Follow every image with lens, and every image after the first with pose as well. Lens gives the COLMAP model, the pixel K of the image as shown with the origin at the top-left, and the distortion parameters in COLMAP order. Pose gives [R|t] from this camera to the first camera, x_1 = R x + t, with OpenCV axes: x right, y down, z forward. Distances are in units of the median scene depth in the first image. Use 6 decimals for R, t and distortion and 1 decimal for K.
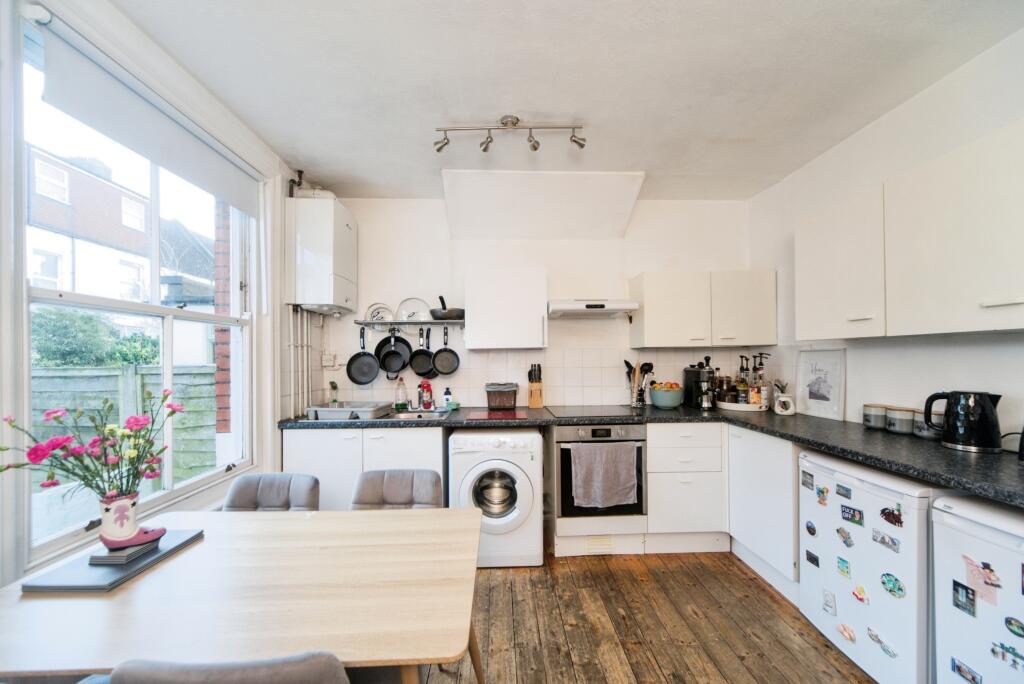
lens RADIAL K [[358.2, 0, 510.5], [0, 358.2, 362.5], [0, 0, 1]] dist [0.000682, -0.002119]
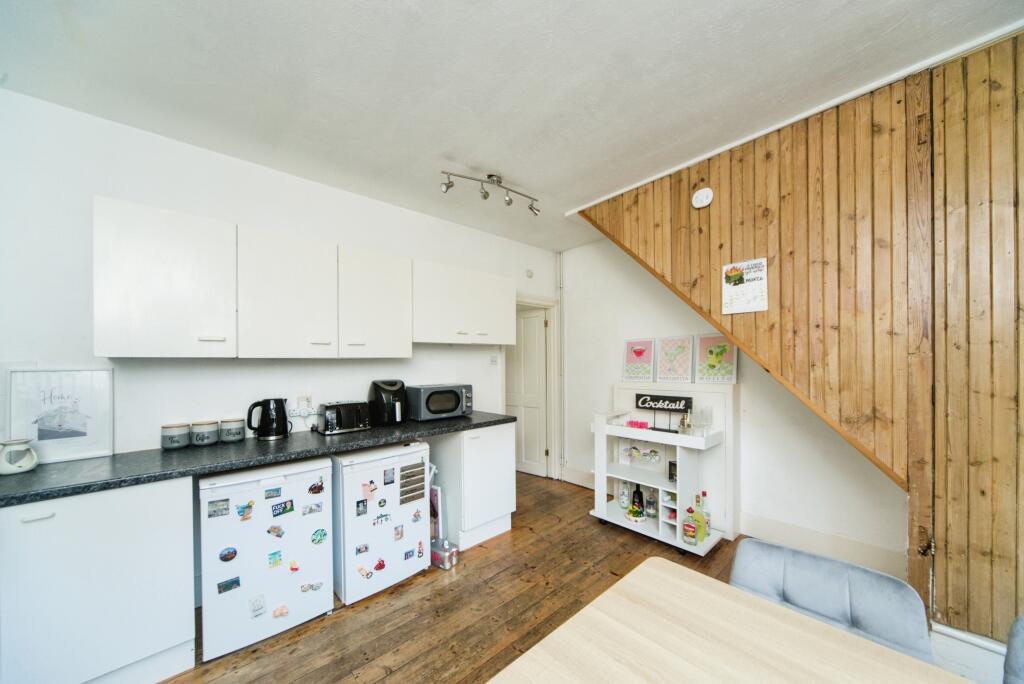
lens RADIAL K [[358.2, 0, 510.5], [0, 358.2, 362.5], [0, 0, 1]] dist [0.000682, -0.002119]
pose [[-0.644226, 0.022403, 0.764507, -0.292352], [0.030765, 0.999521, -0.003366, -0.020115], [-0.764216, 0.021351, -0.644607, 0.753069]]
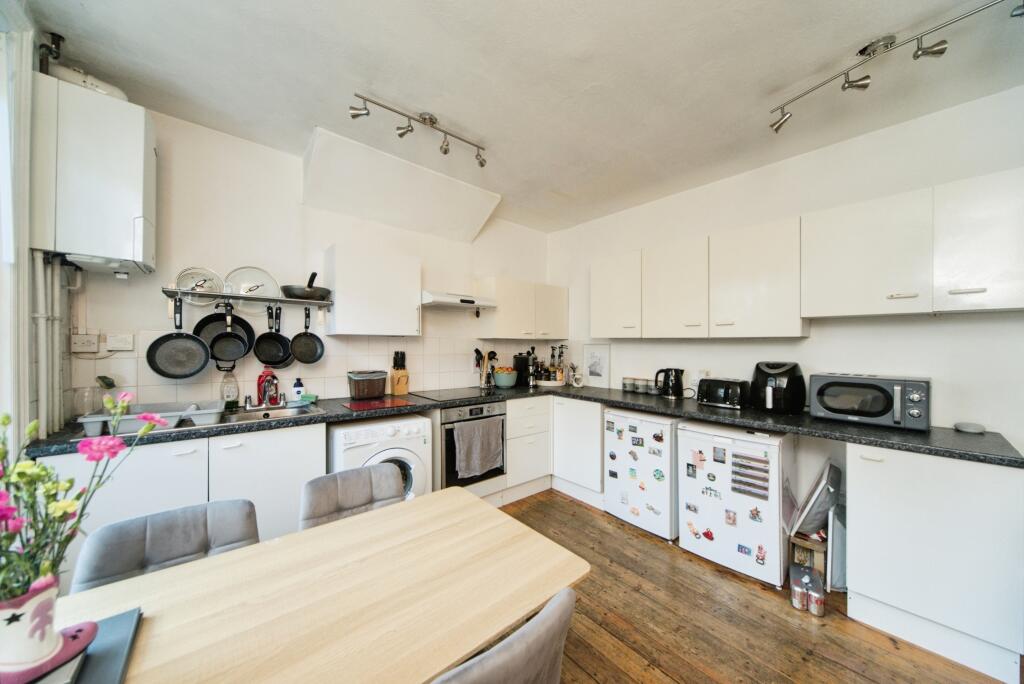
lens RADIAL K [[349.2, 0, 509.8], [0, 349.2, 349.7], [0, 0, 1]] dist [-0.000610, -0.000135]
pose [[0.781884, 0.010711, 0.623333, -0.370098], [-0.013061, 0.999914, -0.000799, -0.004572], [-0.623288, -0.007517, 0.781956, 0.046162]]
